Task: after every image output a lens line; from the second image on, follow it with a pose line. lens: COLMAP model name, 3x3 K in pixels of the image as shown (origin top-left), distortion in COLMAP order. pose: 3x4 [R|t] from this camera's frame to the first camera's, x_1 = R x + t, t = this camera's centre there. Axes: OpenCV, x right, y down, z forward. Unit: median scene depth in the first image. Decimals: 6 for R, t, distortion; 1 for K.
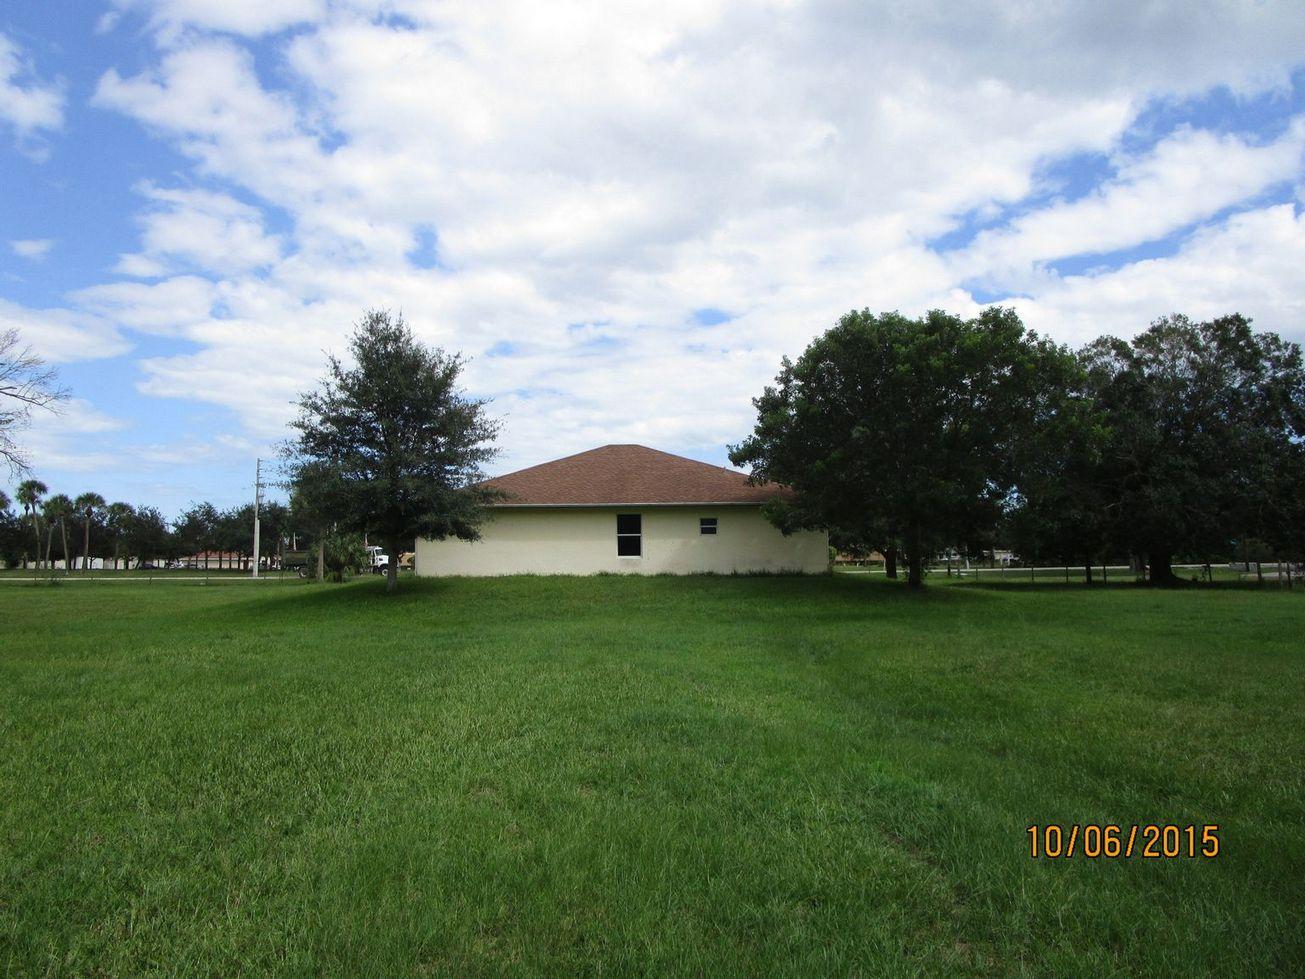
lens RADIAL K [[925.9, 0, 648.7], [0, 925.9, 496.1], [0, 0, 1]] dist [-0.002570, -0.026812]
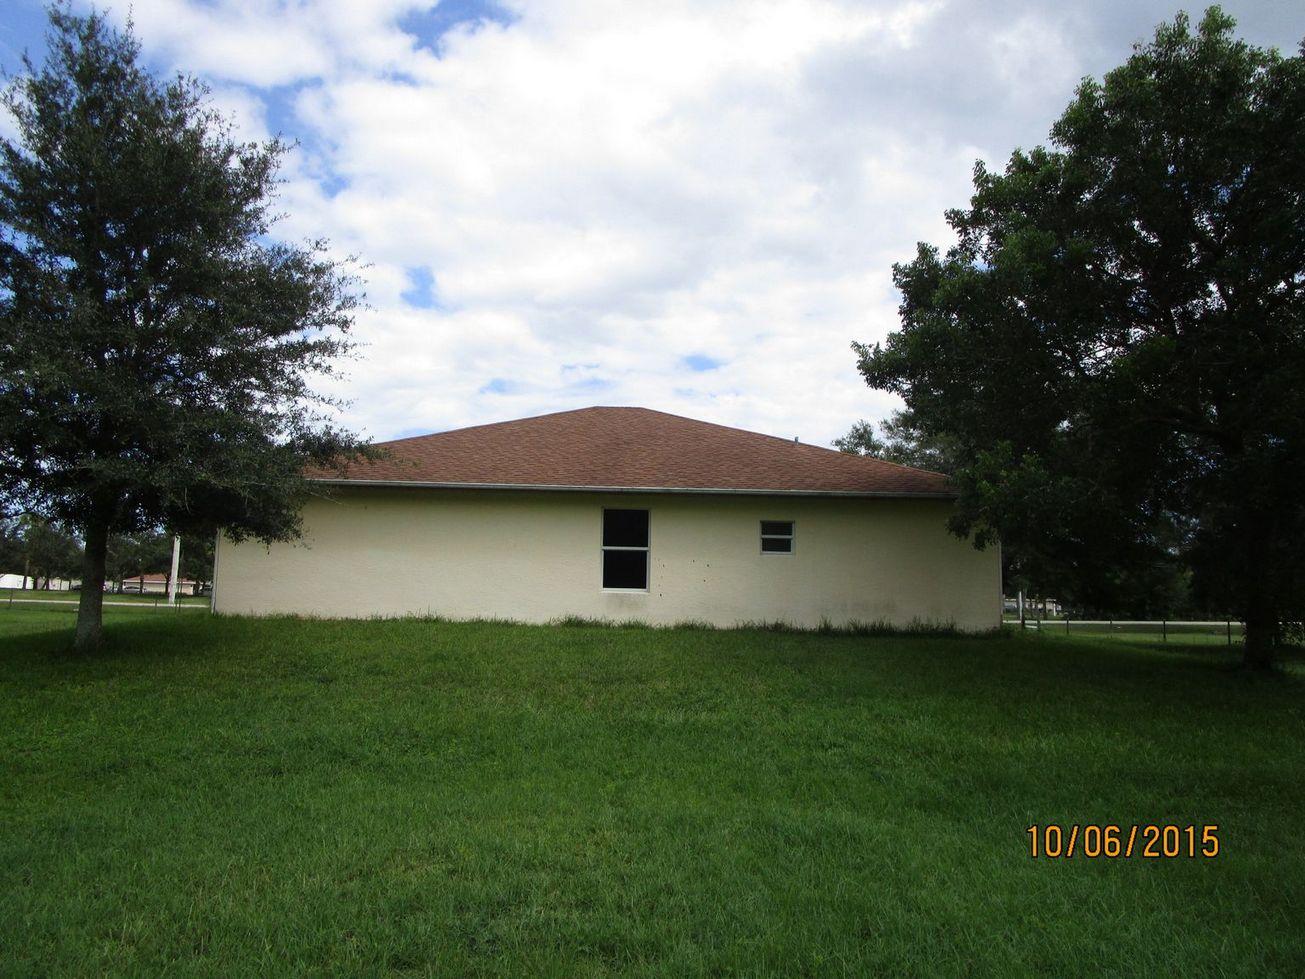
lens RADIAL K [[934.5, 0, 621.2], [0, 934.5, 492.5], [0, 0, 1]] dist [-0.076115, -0.000328]
pose [[0.999423, 0.028355, -0.018689, -0.014655], [-0.029174, 0.998557, -0.045090, 0.034638], [0.017384, 0.045609, 0.998808, 0.475732]]
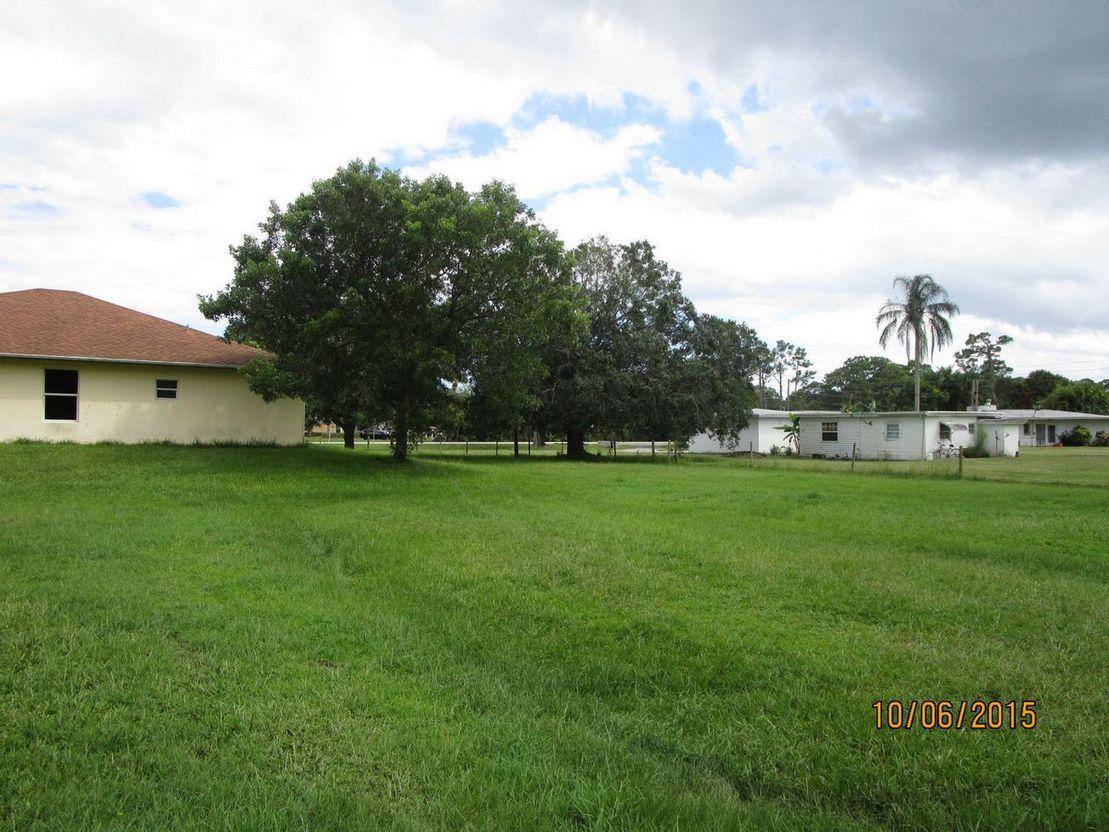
lens RADIAL K [[786.9, 0, 551.3], [0, 786.9, 421.6], [0, 0, 1]] dist [-0.002570, -0.026812]
pose [[0.859255, 0.030799, 0.510619, -0.001112], [-0.058961, 0.997496, 0.039053, 0.012963], [-0.508138, -0.063663, 0.858920, 0.176612]]
